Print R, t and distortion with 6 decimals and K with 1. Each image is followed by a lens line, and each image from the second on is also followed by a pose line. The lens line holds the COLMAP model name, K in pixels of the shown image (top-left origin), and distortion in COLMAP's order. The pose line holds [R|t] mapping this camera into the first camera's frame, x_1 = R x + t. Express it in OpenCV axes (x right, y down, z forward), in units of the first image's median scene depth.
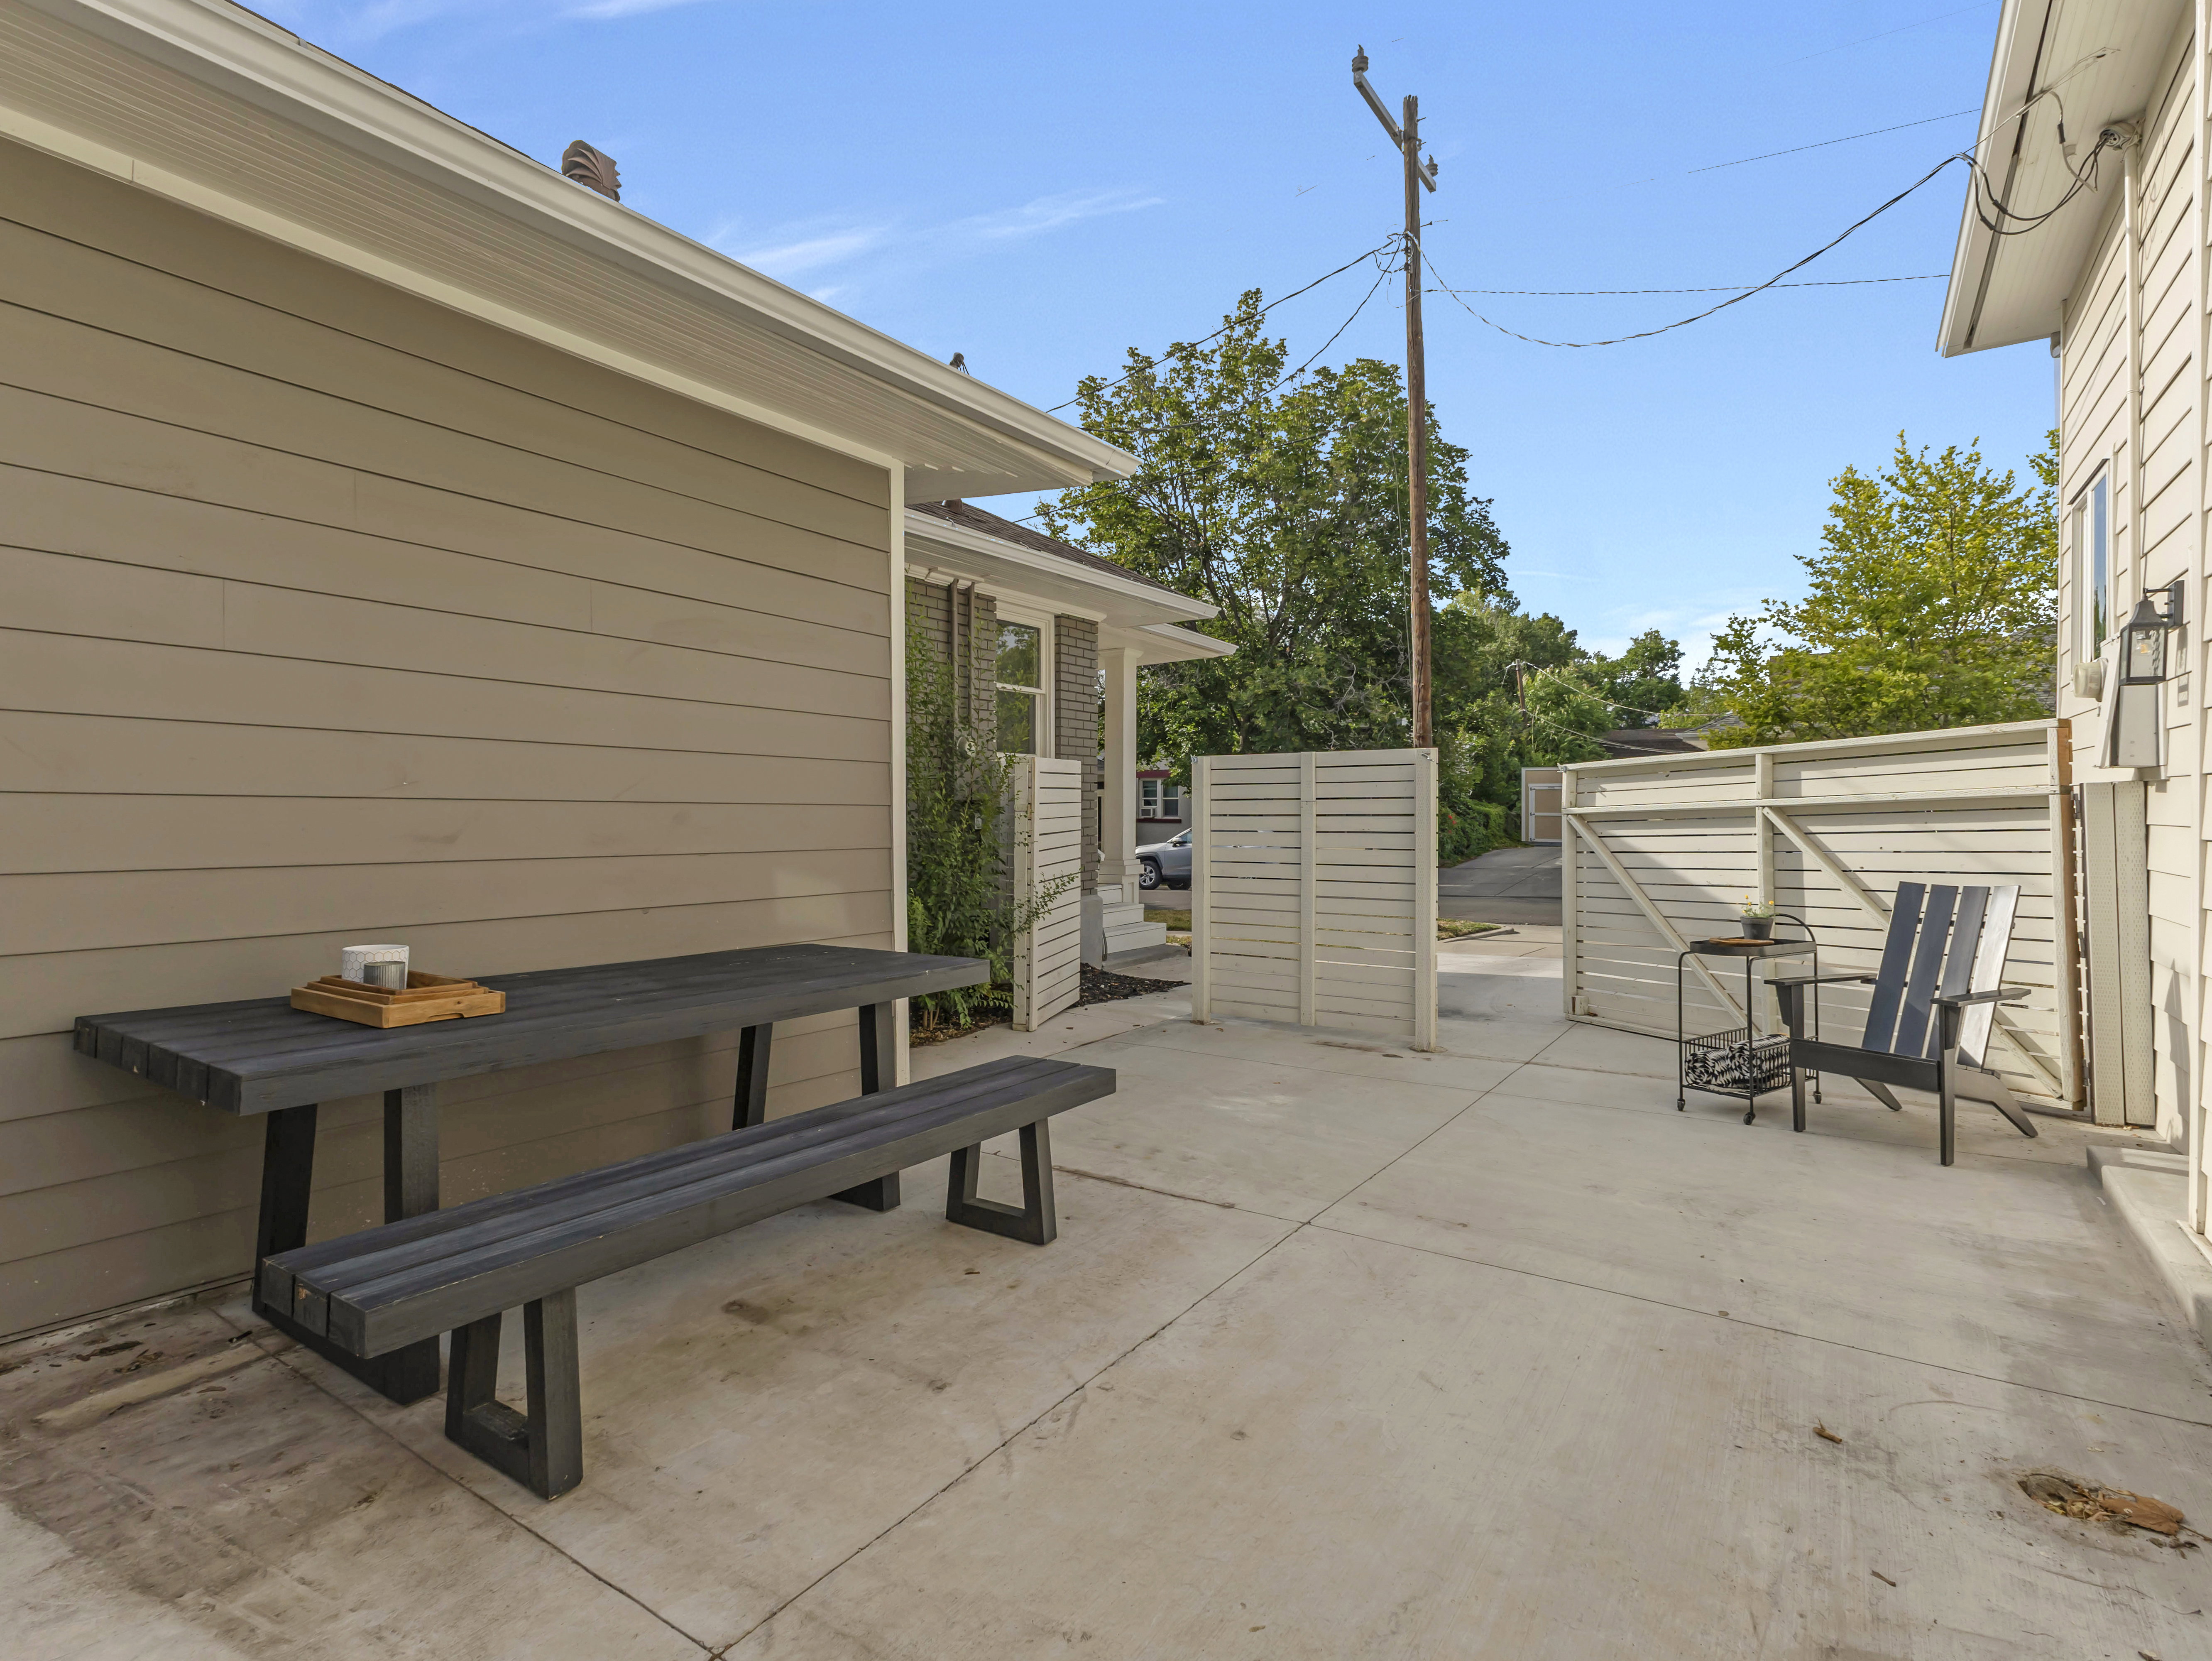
lens RADIAL K [[1083.7, 0, 1108.9], [0, 1083.7, 827.4], [0, 0, 1]] dist [0.004069, -0.001294]
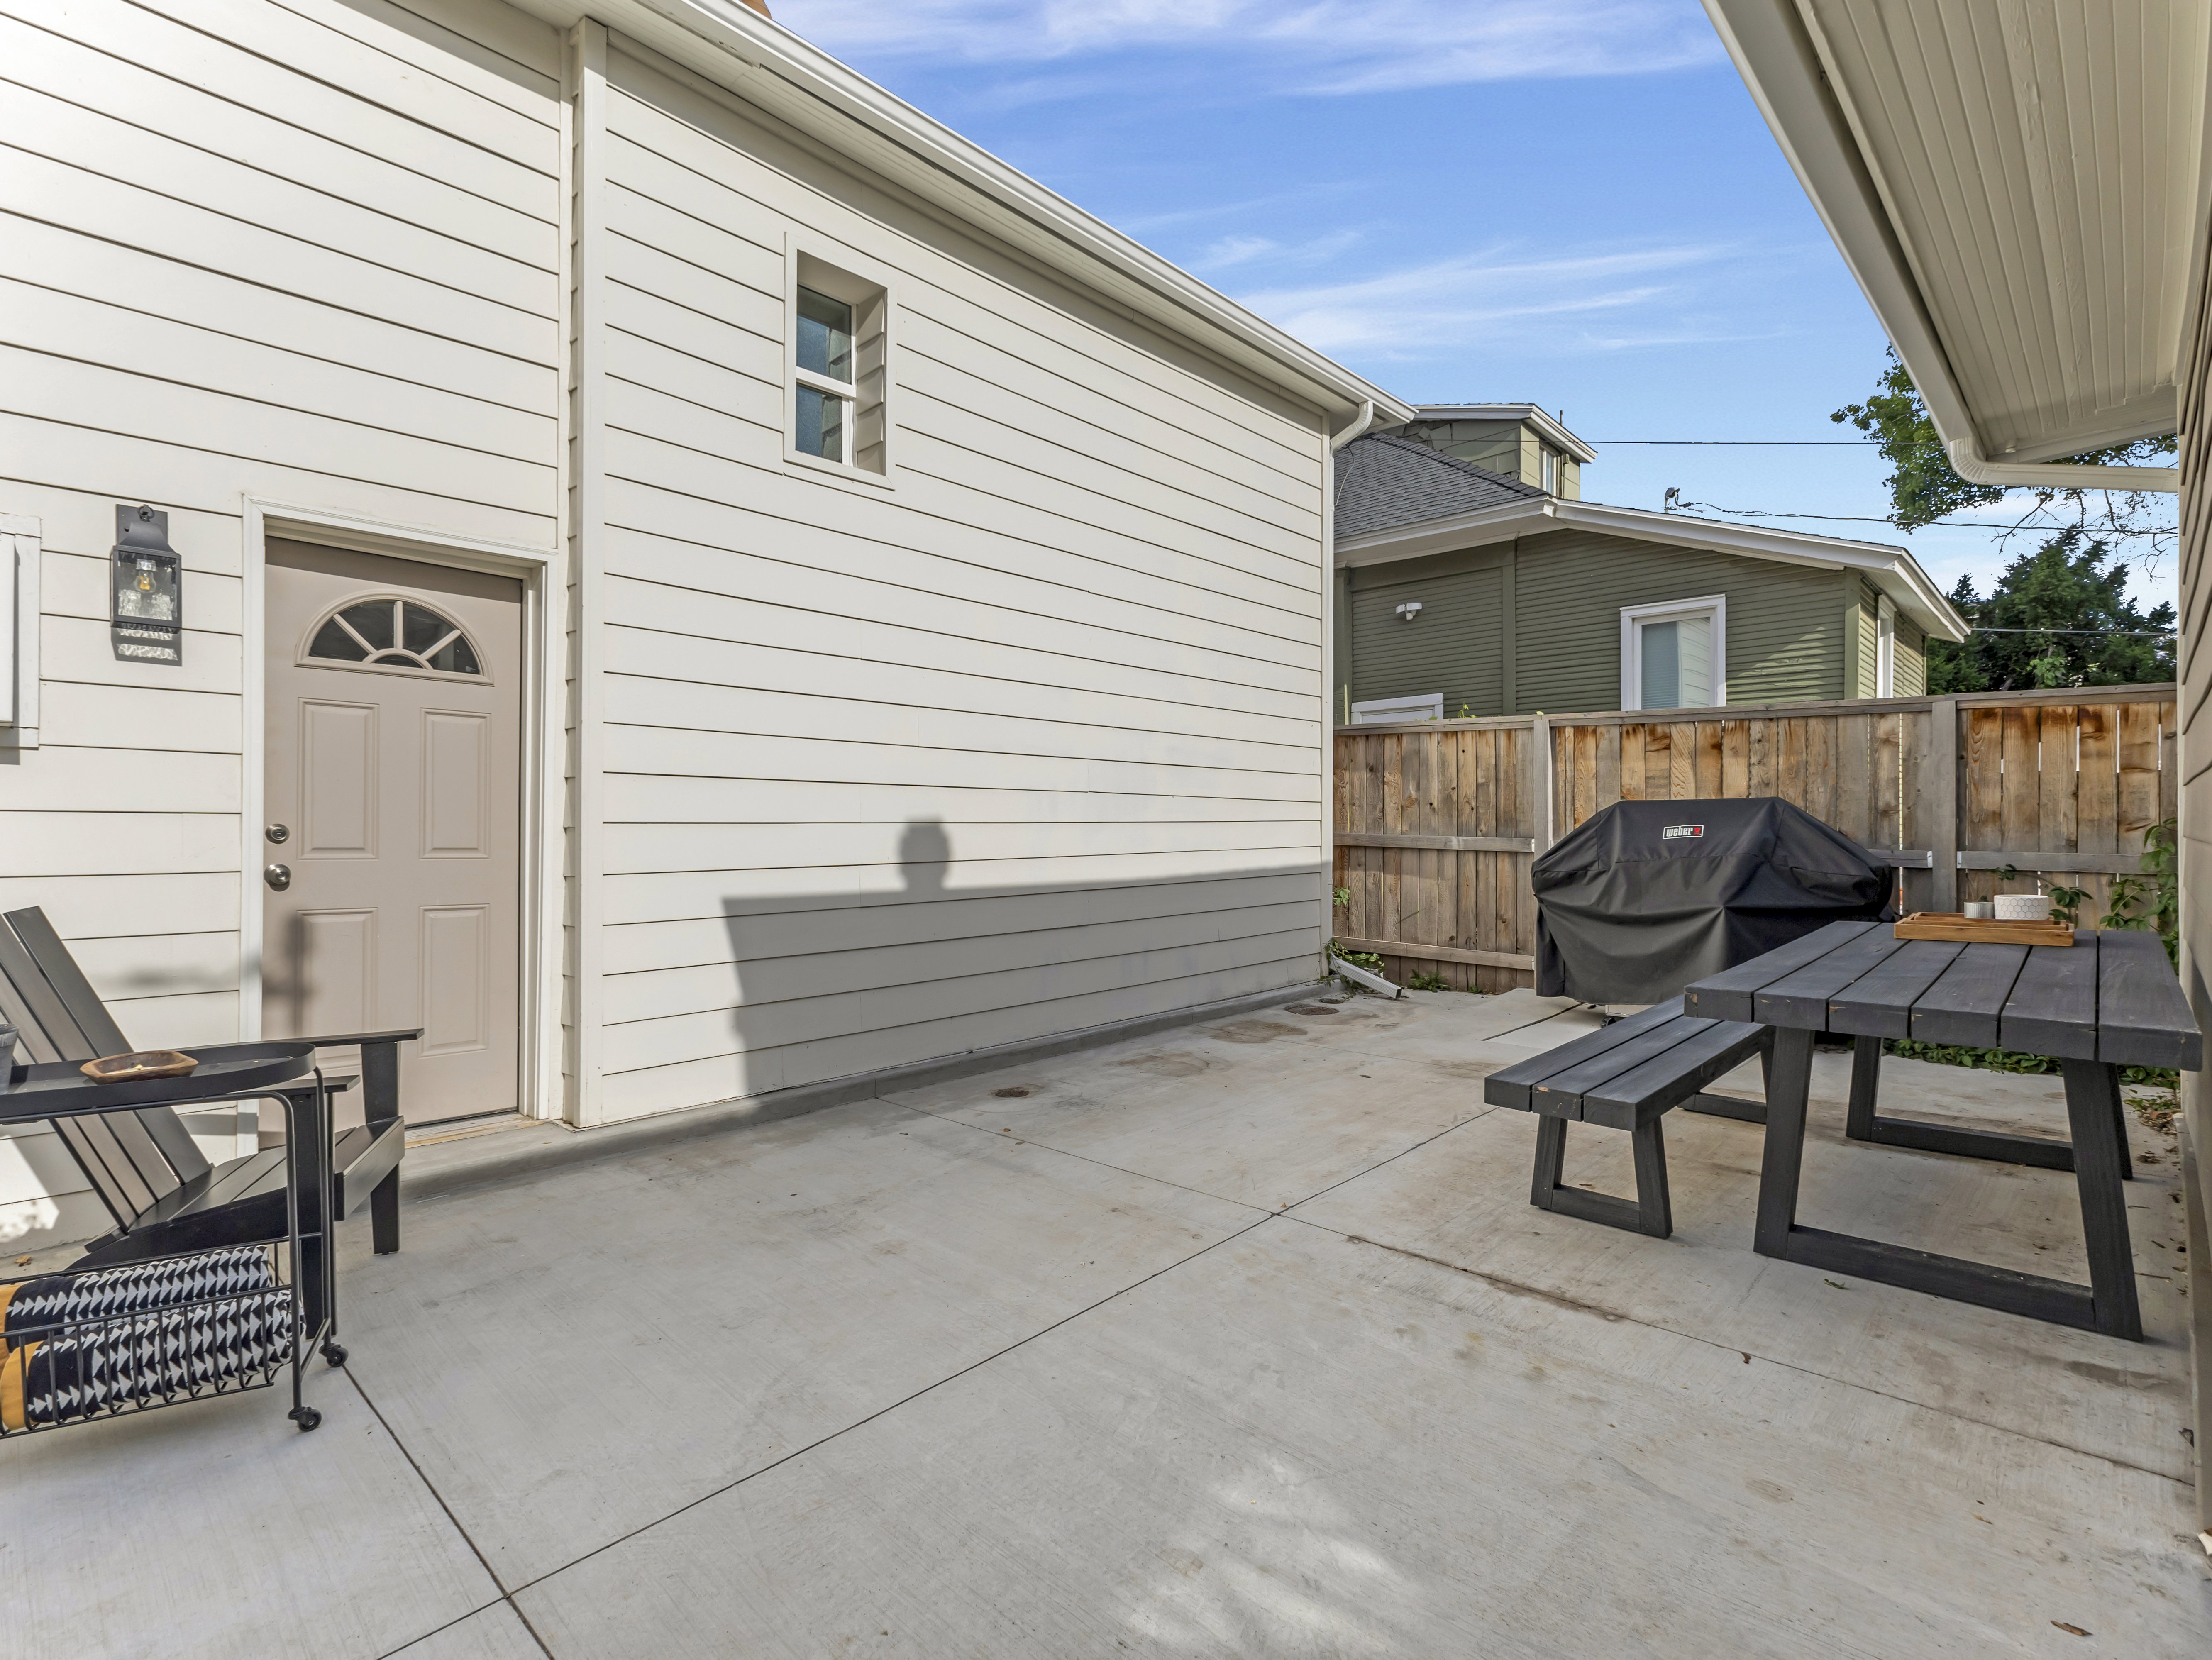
lens RADIAL K [[1083.6, 0, 1108.9], [0, 1083.6, 826.9], [0, 0, 1]] dist [0.004069, -0.001294]
pose [[-0.986420, 0.003405, 0.164210, 0.166961], [0.004670, 0.999962, 0.007321, 0.008463], [-0.164179, 0.007988, -0.986398, 1.962162]]
